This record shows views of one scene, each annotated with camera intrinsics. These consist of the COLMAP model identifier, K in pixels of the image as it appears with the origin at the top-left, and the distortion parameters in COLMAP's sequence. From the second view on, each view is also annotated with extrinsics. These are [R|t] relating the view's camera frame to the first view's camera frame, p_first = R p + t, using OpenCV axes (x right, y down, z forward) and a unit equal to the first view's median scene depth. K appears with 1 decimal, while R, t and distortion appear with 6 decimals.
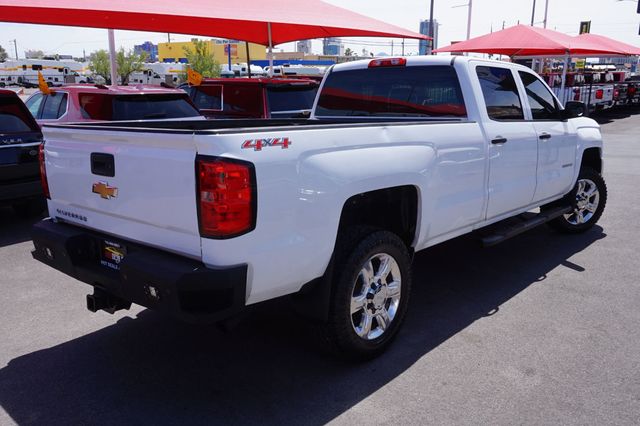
lens RADIAL K [[559.6, 0, 320.0], [0, 559.6, 213.0], [0, 0, 1]] dist [0.007397, 0.011592]
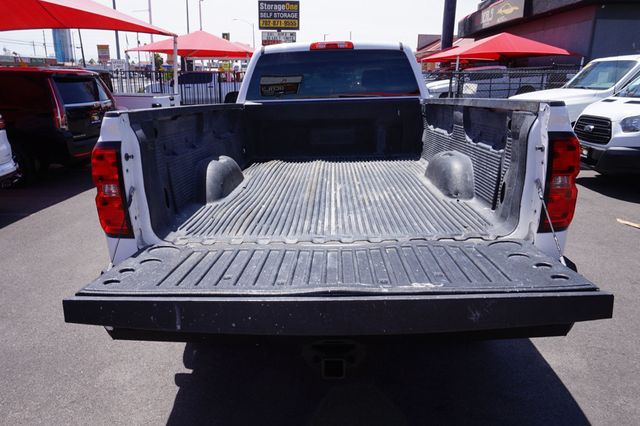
lens RADIAL K [[442.7, 0, 320.0], [0, 442.7, 213.0], [0, 0, 1]] dist [-0.020143, 0.001798]
pose [[0.766817, -0.182198, 0.615464, -0.421997], [0.144414, 0.983255, 0.111149, -0.052595], [-0.625409, 0.003651, 0.780289, 0.344569]]
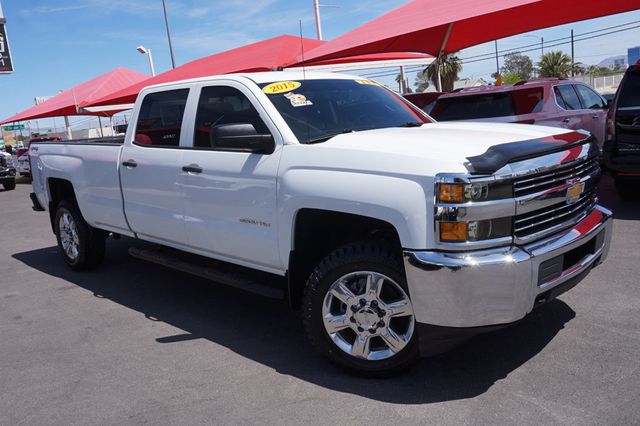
lens RADIAL K [[559.6, 0, 320.0], [0, 559.6, 213.0], [0, 0, 1]] dist [0.007397, 0.011592]
pose [[-0.084515, 0.171930, -0.981477, 1.664666], [-0.141073, 0.973015, 0.182595, -0.345575], [0.986385, 0.153892, -0.057980, 1.736301]]
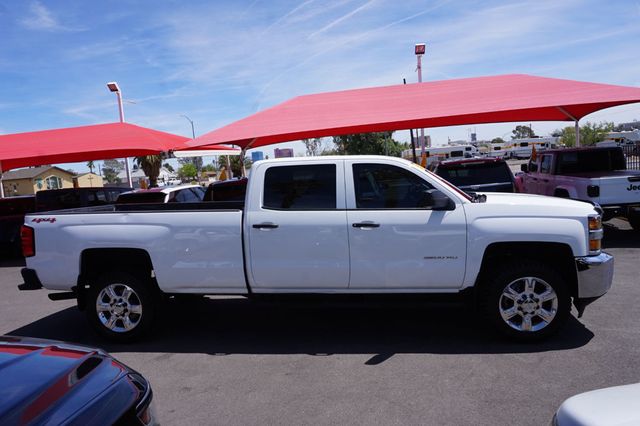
lens RADIAL K [[444.9, 0, 320.6], [0, 444.9, 201.1], [0, 0, 1]] dist [-0.023133, 0.000565]
pose [[0.559133, 0.024151, -0.828726, 1.465030], [-0.122800, 0.990963, -0.053973, -0.173211], [0.819933, 0.131946, 0.557045, 0.639443]]
